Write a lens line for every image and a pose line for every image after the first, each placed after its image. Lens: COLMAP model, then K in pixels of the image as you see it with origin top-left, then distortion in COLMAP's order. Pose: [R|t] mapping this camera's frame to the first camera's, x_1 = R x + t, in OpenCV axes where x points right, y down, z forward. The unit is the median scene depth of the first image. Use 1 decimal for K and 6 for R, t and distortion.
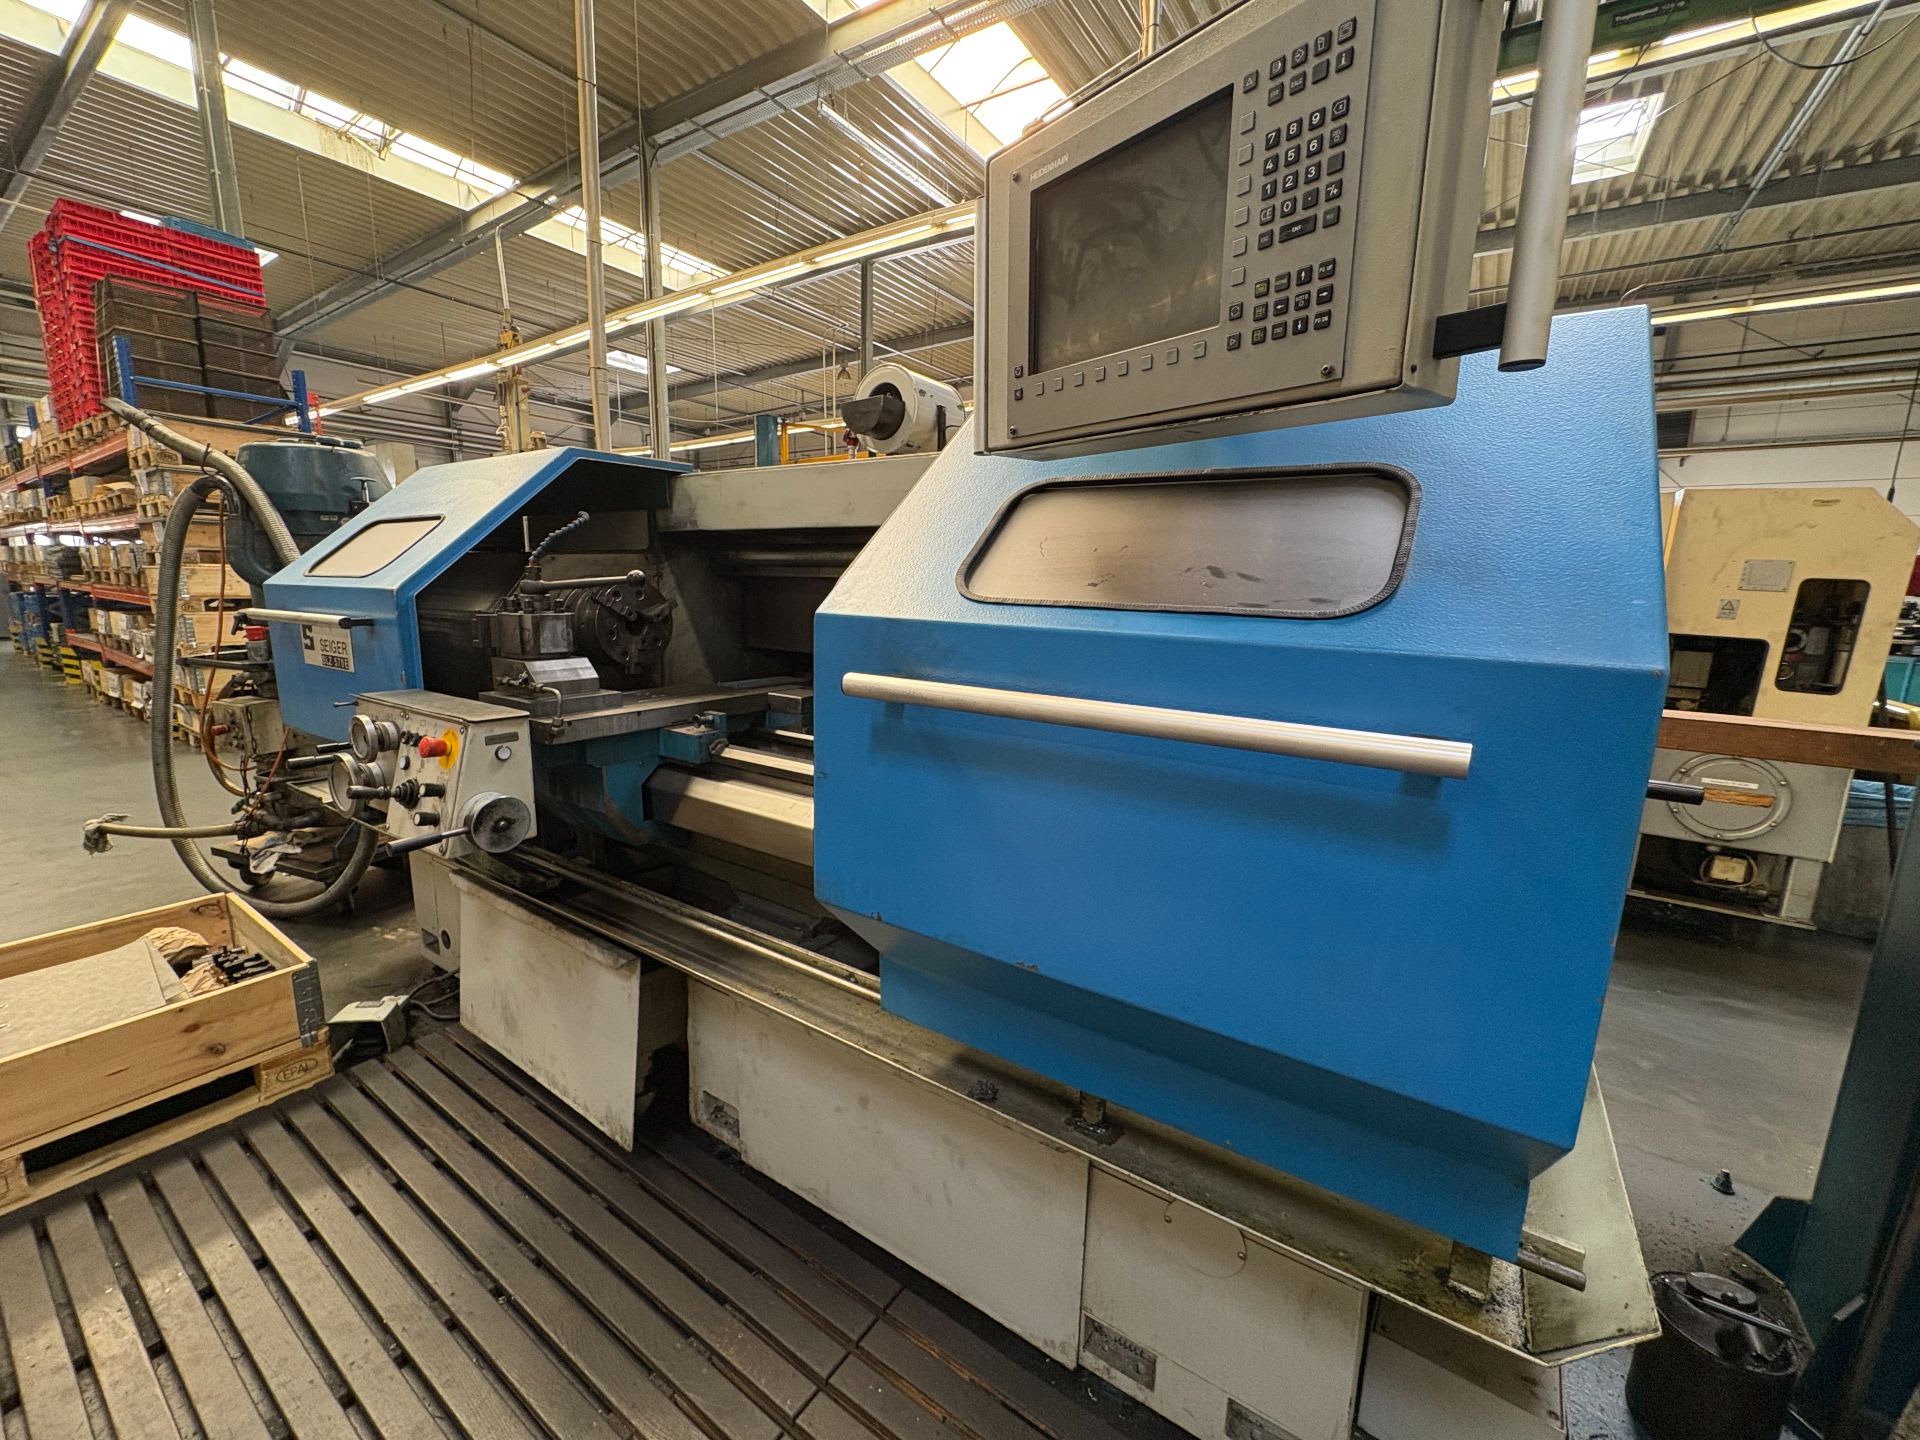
lens RADIAL K [[763.4, 0, 960.0], [0, 763.4, 720.0], [0, 0, 1]] dist [-0.000122, -0.000005]
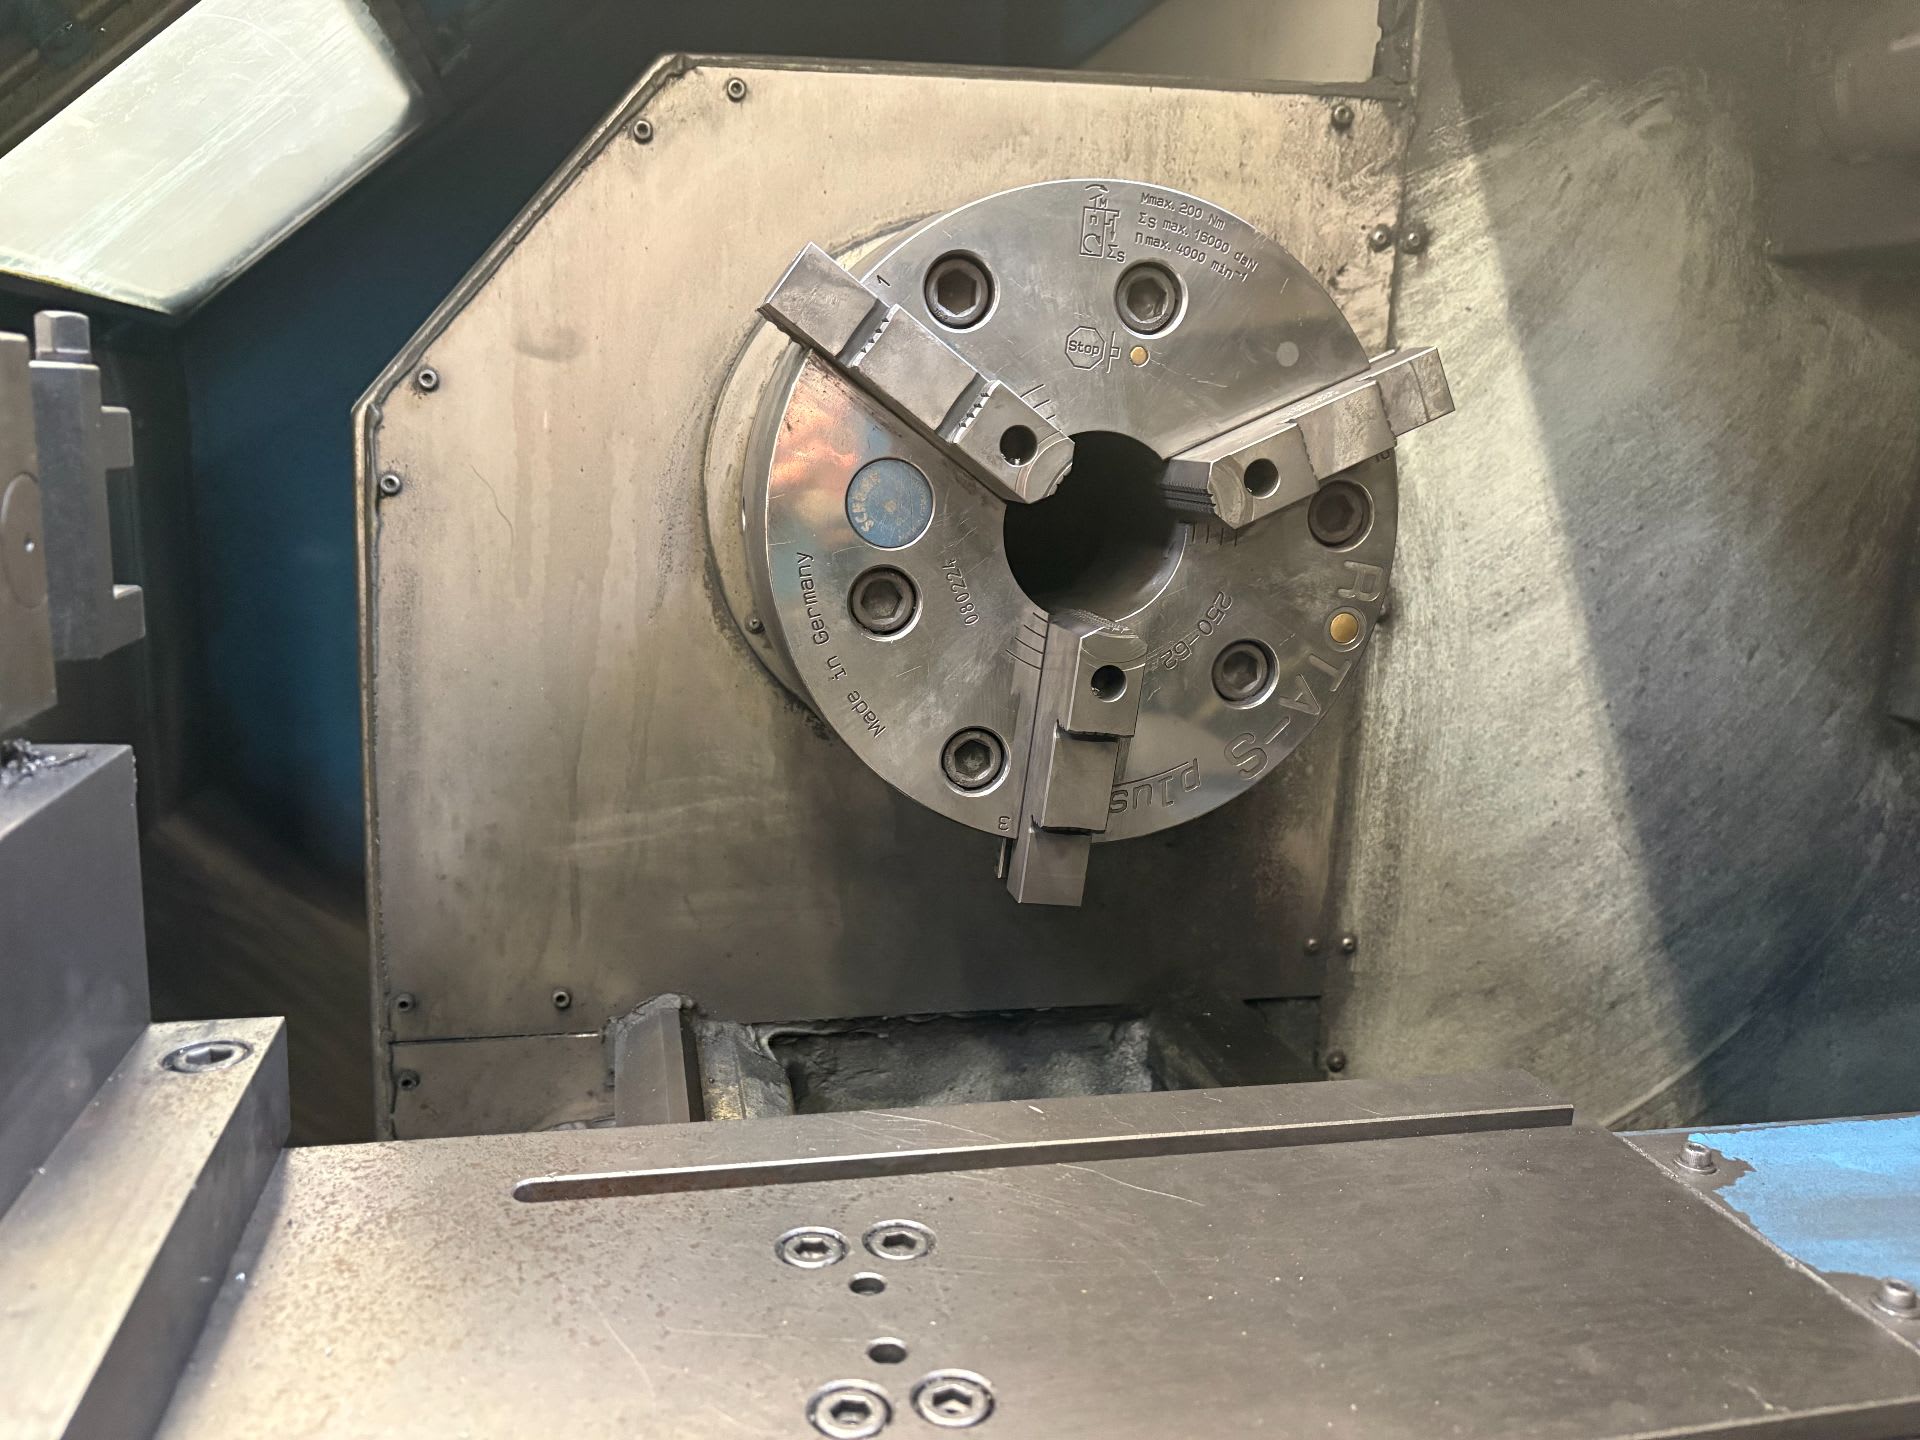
lens RADIAL K [[1488.1, 0, 964.9], [0, 1488.1, 747.0], [0, 0, 1]] dist [0.014535, -0.039427]
pose [[0.729475, 0.150403, -0.667267, -0.239233], [-0.145261, 0.987338, 0.063744, -0.091343], [0.668406, 0.050429, 0.742086, 0.716086]]
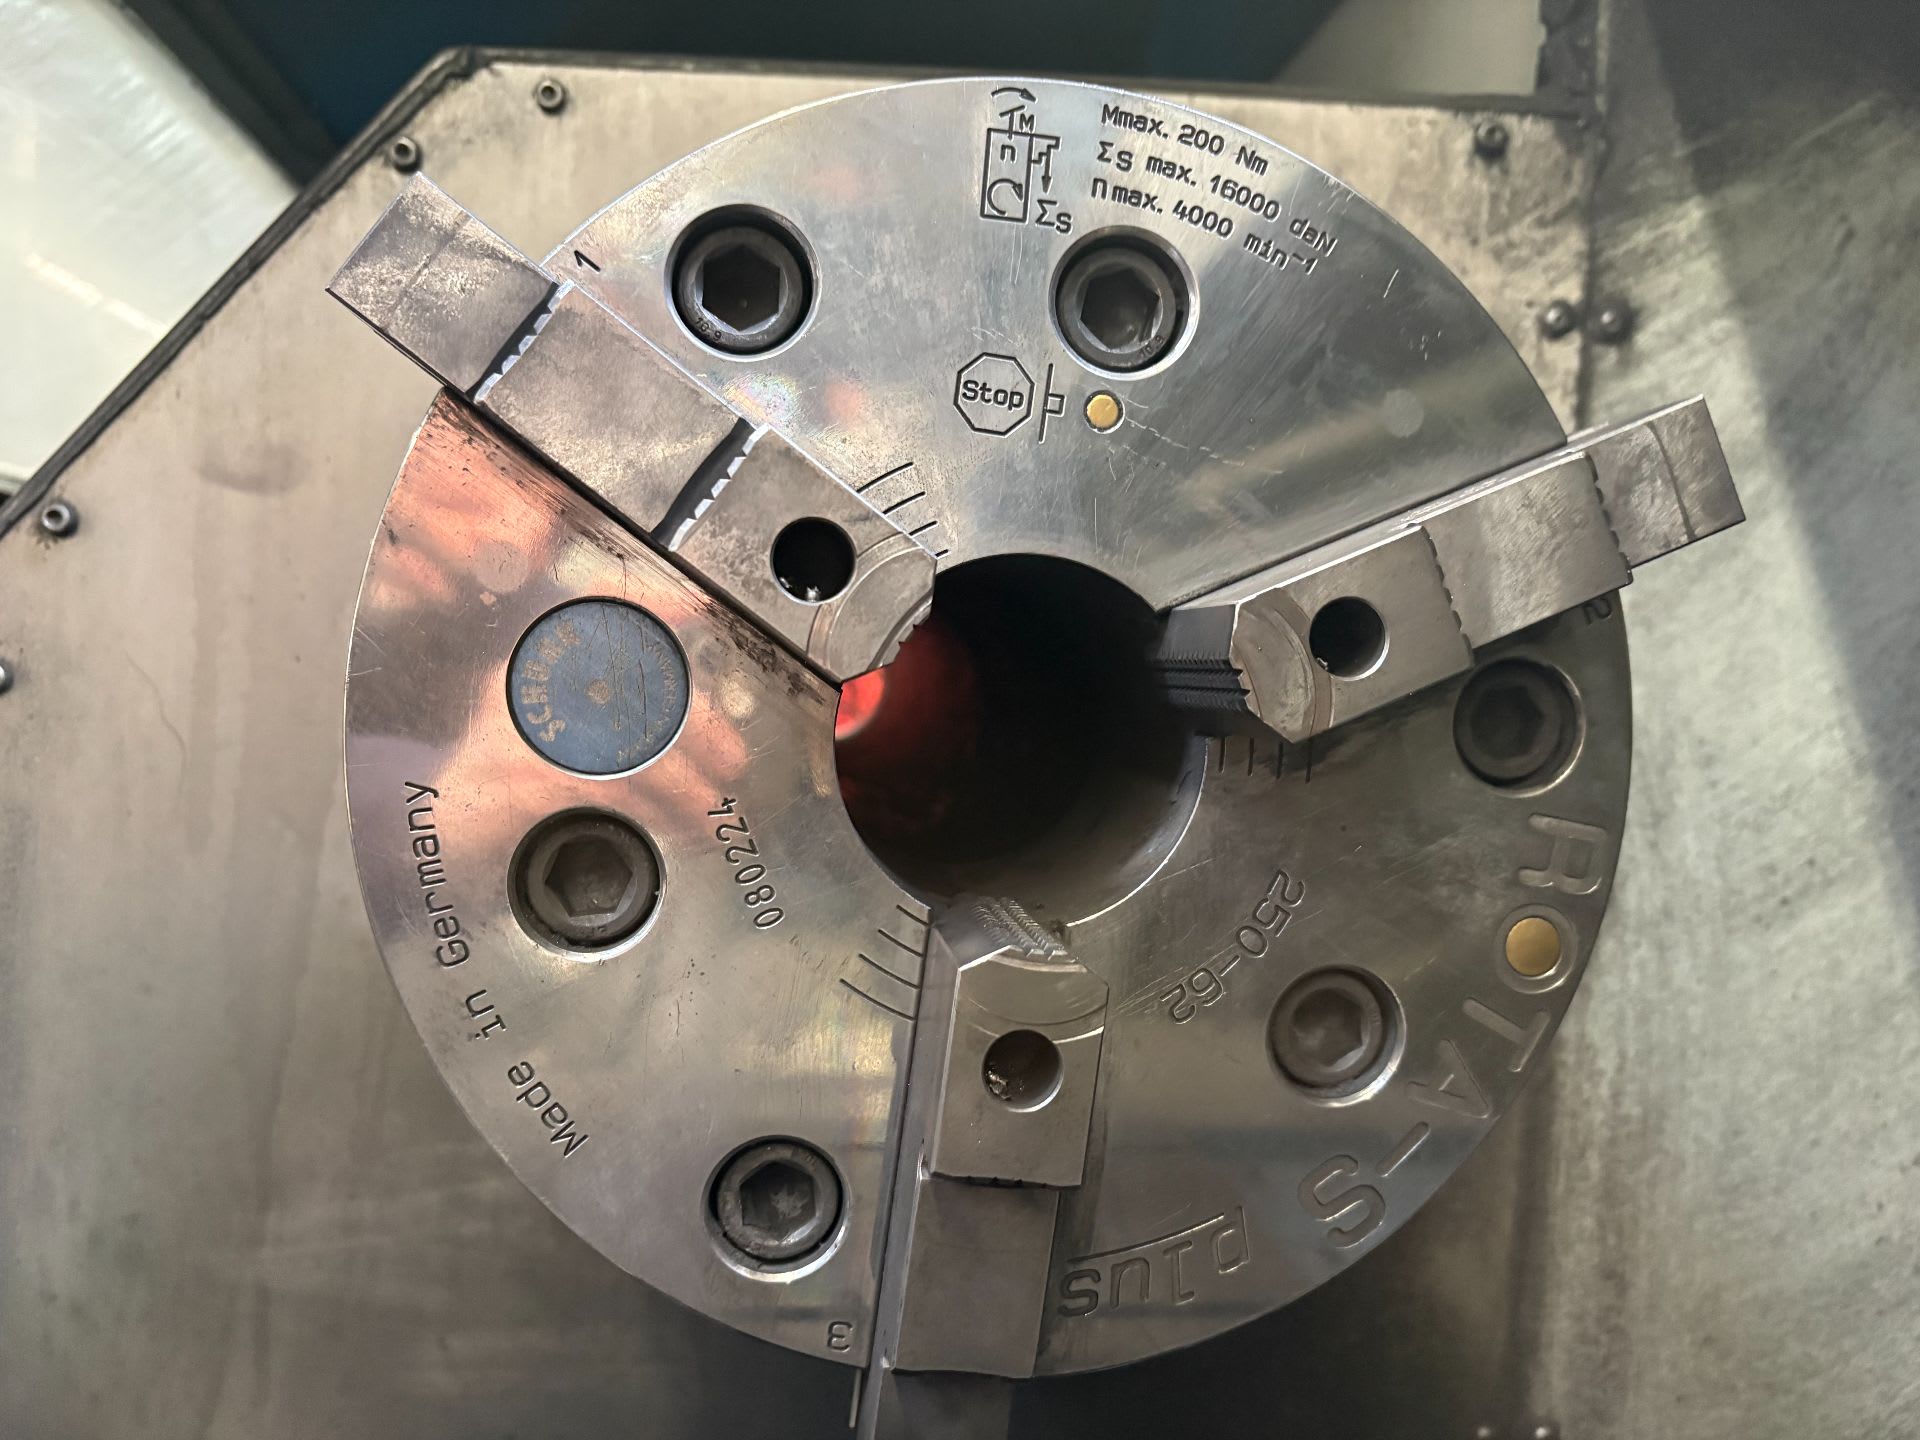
lens RADIAL K [[1488.1, 0, 964.9], [0, 1488.1, 747.0], [0, 0, 1]] dist [0.014535, -0.039427]
pose [[0.659675, 0.044887, -0.750209, -0.298078], [-0.162298, 0.983169, -0.083887, -0.102135], [0.733817, 0.177096, 0.655858, 0.817853]]
